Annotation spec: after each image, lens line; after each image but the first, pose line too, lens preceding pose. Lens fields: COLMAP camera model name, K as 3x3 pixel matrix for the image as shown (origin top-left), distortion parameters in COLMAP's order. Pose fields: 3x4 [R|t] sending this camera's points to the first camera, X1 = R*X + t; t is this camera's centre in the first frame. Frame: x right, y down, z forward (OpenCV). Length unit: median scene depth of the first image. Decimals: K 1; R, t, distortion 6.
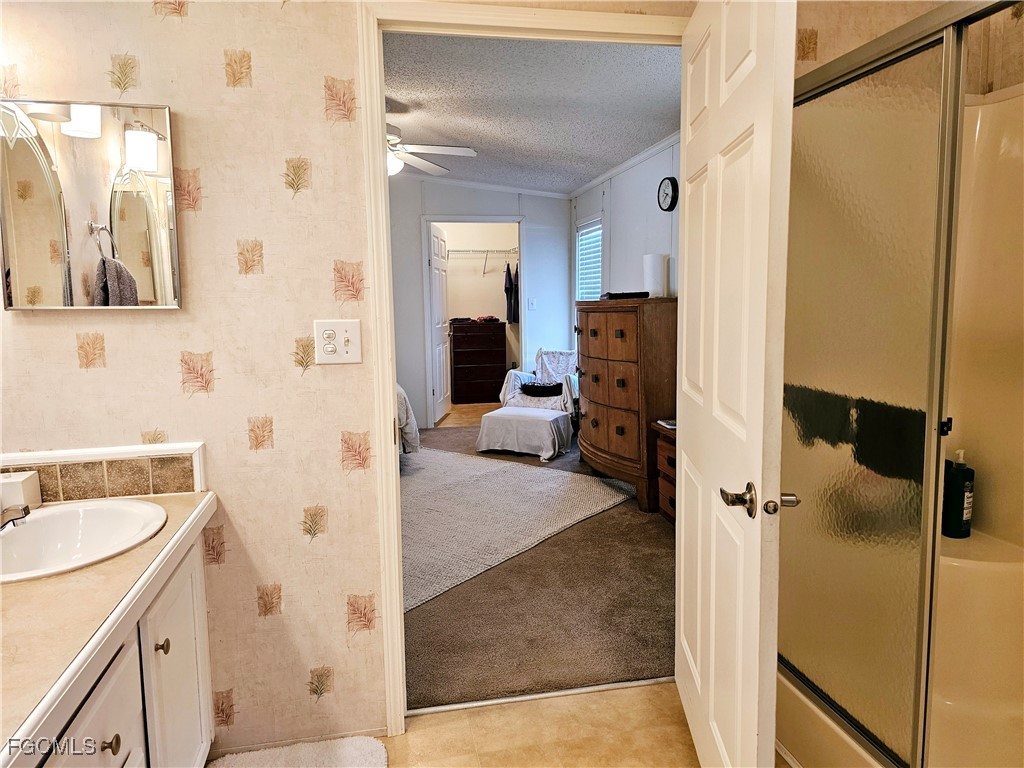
lens RADIAL K [[688.1, 0, 509.1], [0, 688.1, 385.9], [0, 0, 1]] dist [0.042374, -0.036062]
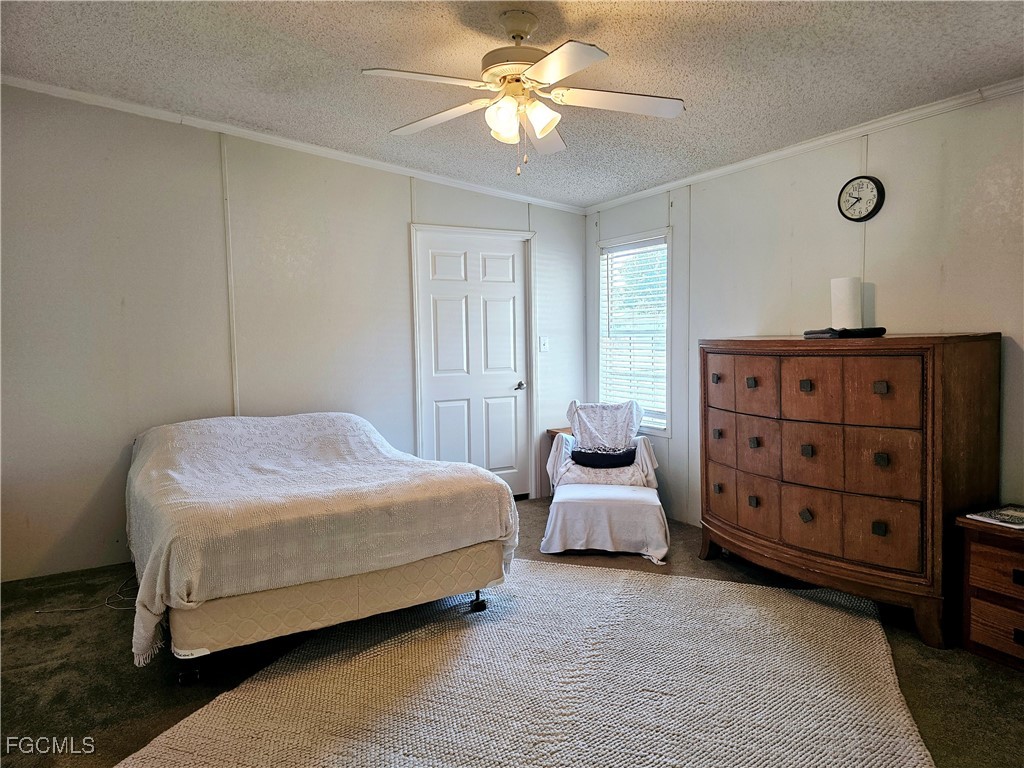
lens RADIAL K [[688.1, 0, 514.5], [0, 688.1, 383.4], [0, 0, 1]] dist [0.042374, -0.036062]
pose [[0.948737, -0.022133, 0.315290, -0.304356], [0.040733, 0.997788, -0.052526, -0.043928], [-0.313430, 0.062676, 0.947541, 0.344908]]
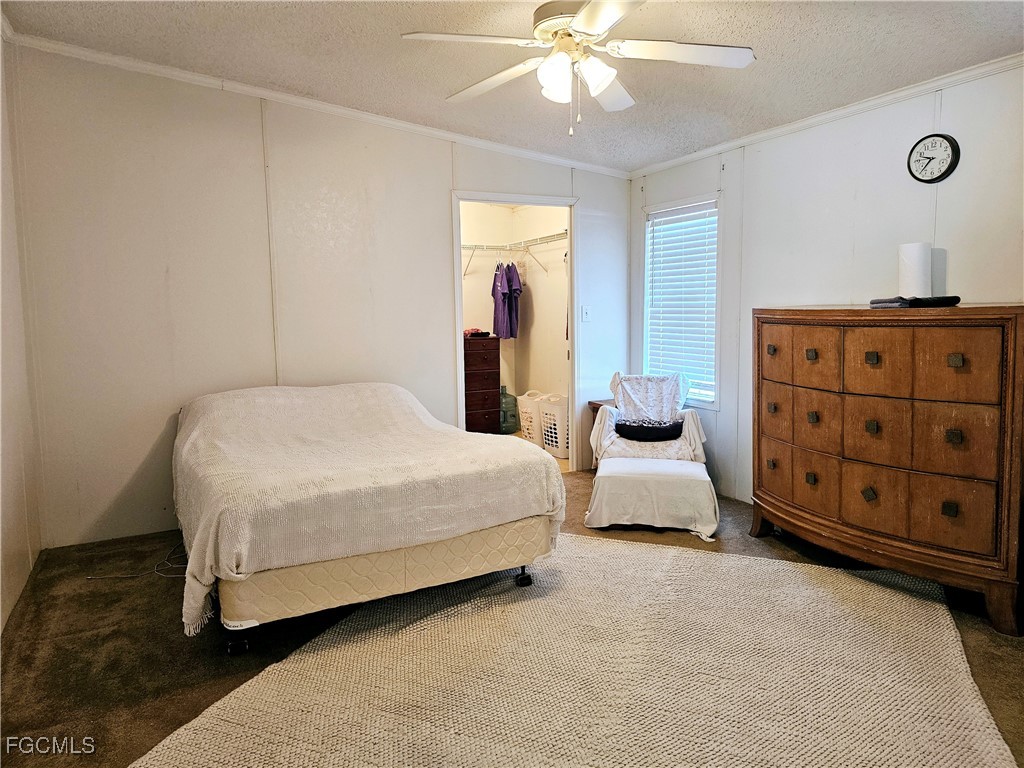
lens RADIAL K [[688.1, 0, 514.8], [0, 688.1, 374.8], [0, 0, 1]] dist [0.042374, -0.036062]
pose [[0.962677, -0.027029, 0.269299, -0.310771], [0.034433, 0.999147, -0.022810, -0.046255], [-0.268453, 0.031231, 0.962786, 0.364248]]
